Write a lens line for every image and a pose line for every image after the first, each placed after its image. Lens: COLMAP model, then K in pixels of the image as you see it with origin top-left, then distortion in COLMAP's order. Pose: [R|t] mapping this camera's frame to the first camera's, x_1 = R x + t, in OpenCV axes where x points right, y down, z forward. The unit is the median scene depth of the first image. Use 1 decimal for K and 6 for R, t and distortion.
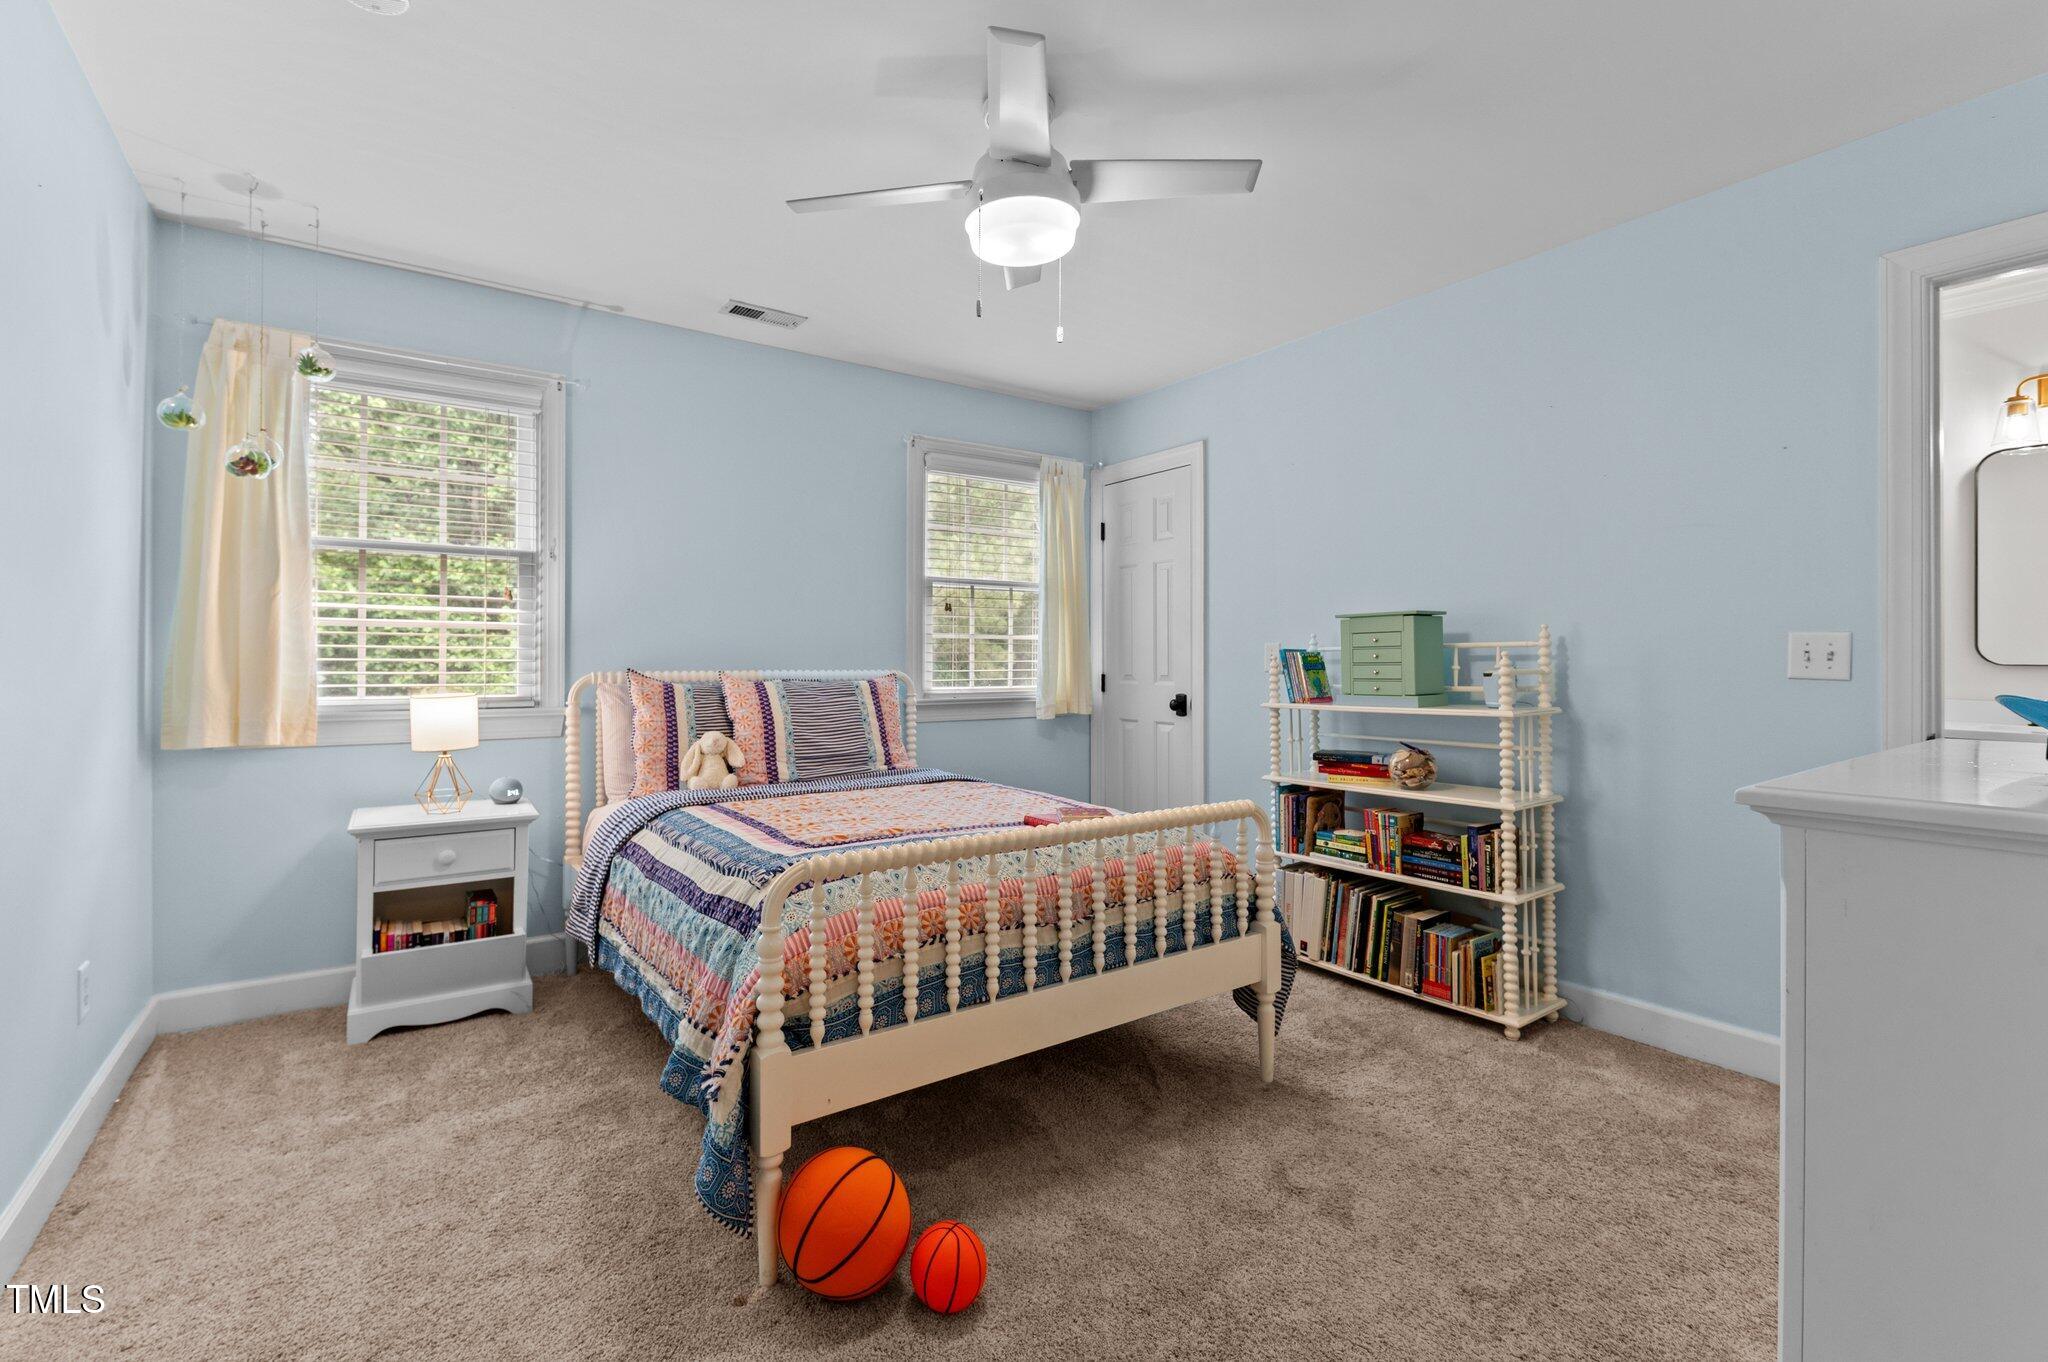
lens RADIAL K [[874.5, 0, 1018.9], [0, 874.5, 652.2], [0, 0, 1]] dist [0.012318, -0.006710]
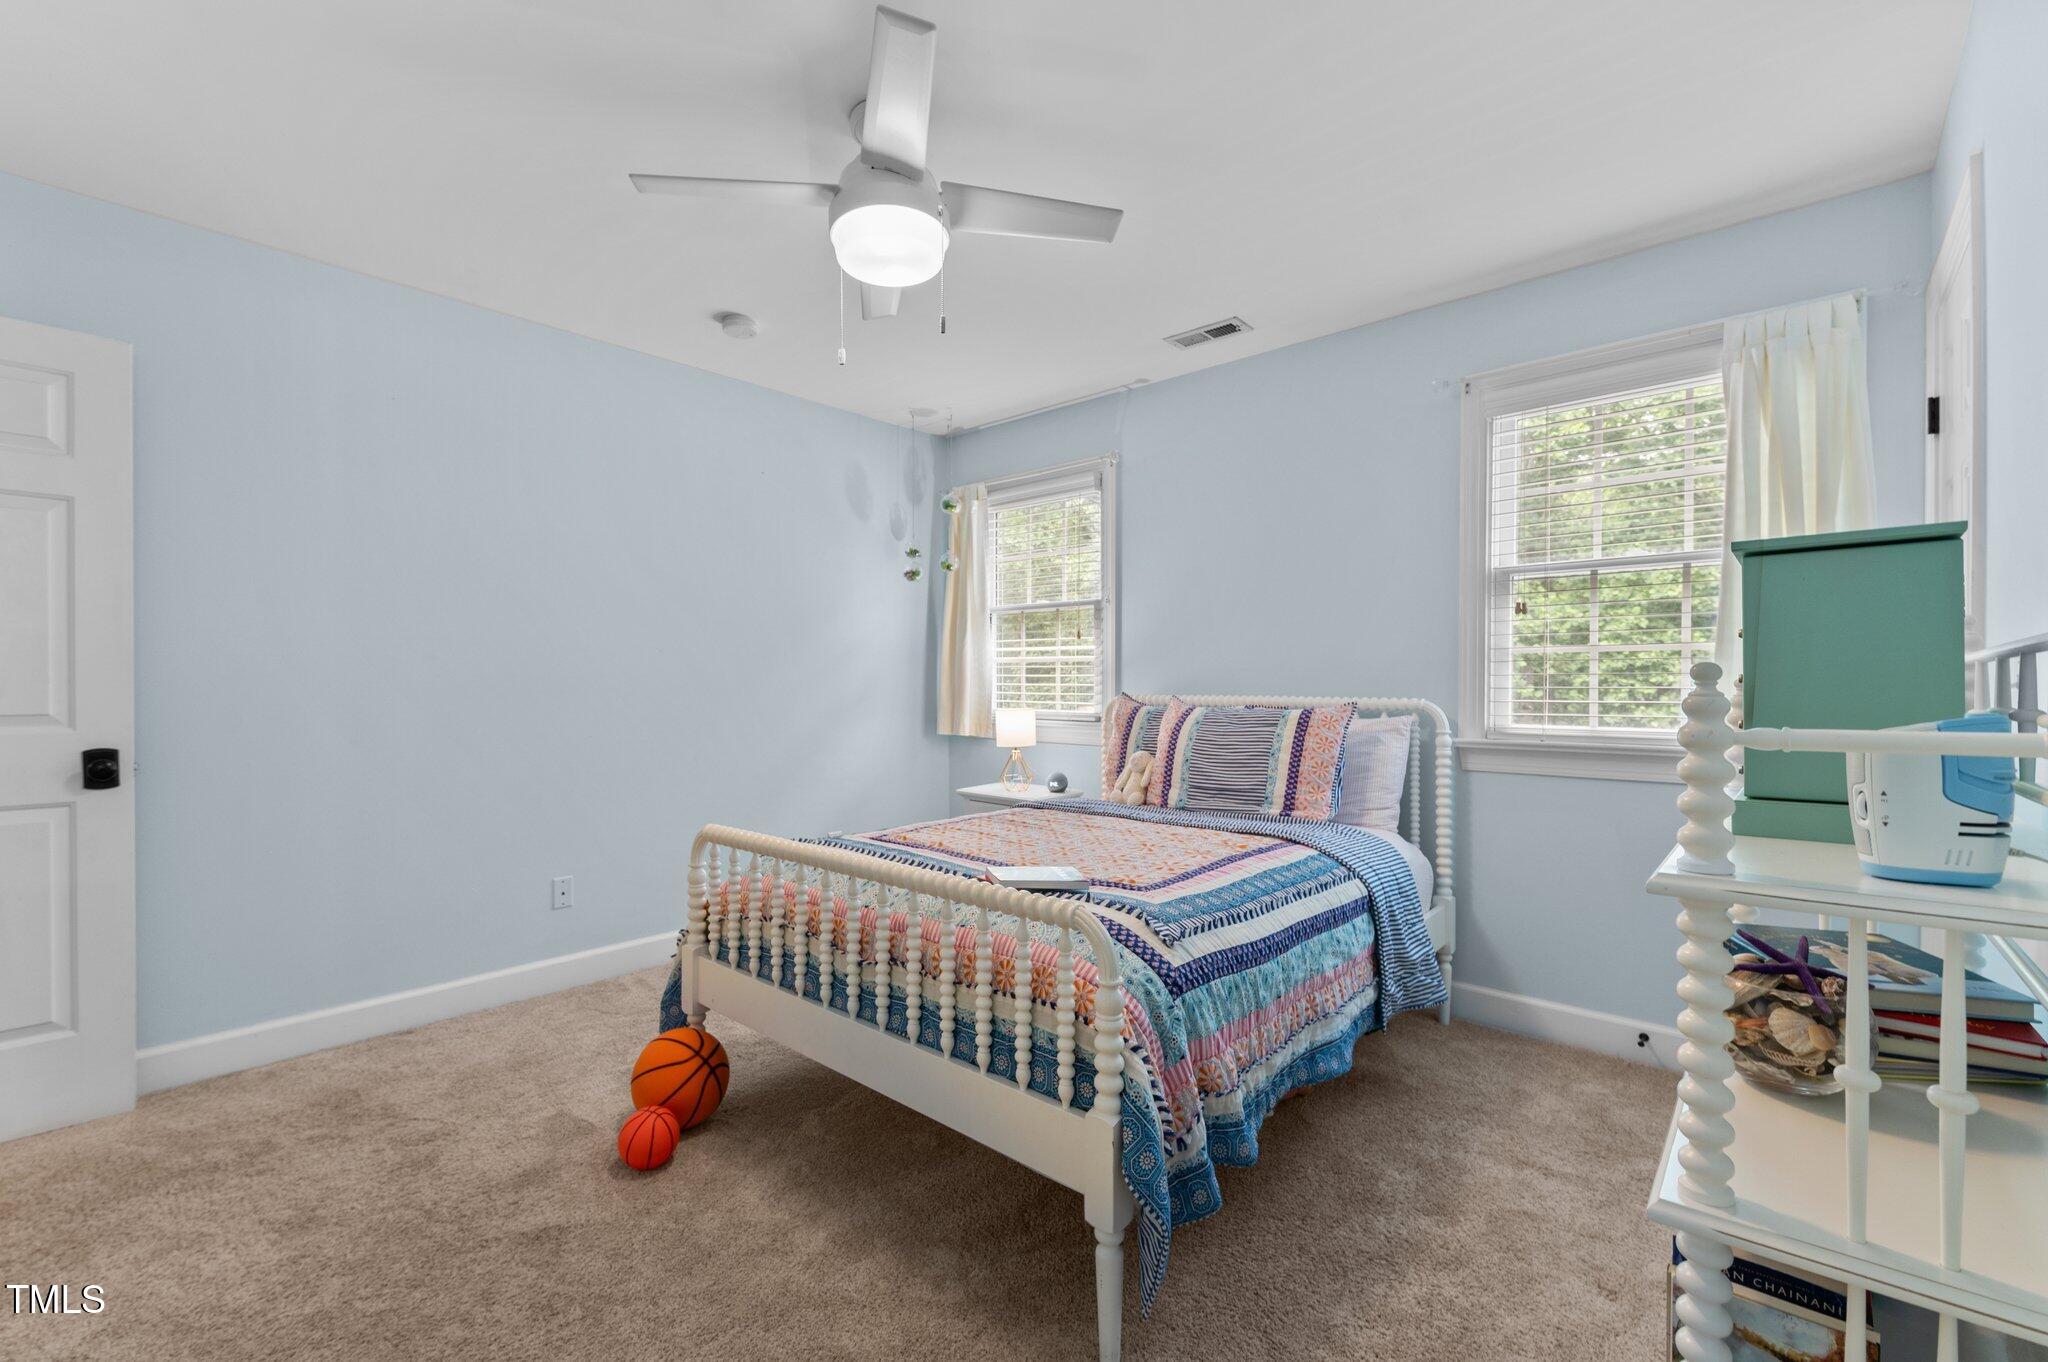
lens RADIAL K [[874.5, 0, 1023.3], [0, 874.5, 686.5], [0, 0, 1]] dist [0.012318, -0.006710]
pose [[0.236026, 0.002827, -0.971743, 0.613259], [0.007947, 0.999957, 0.004839, 0.004423], [0.971714, -0.008864, 0.235993, 0.563763]]
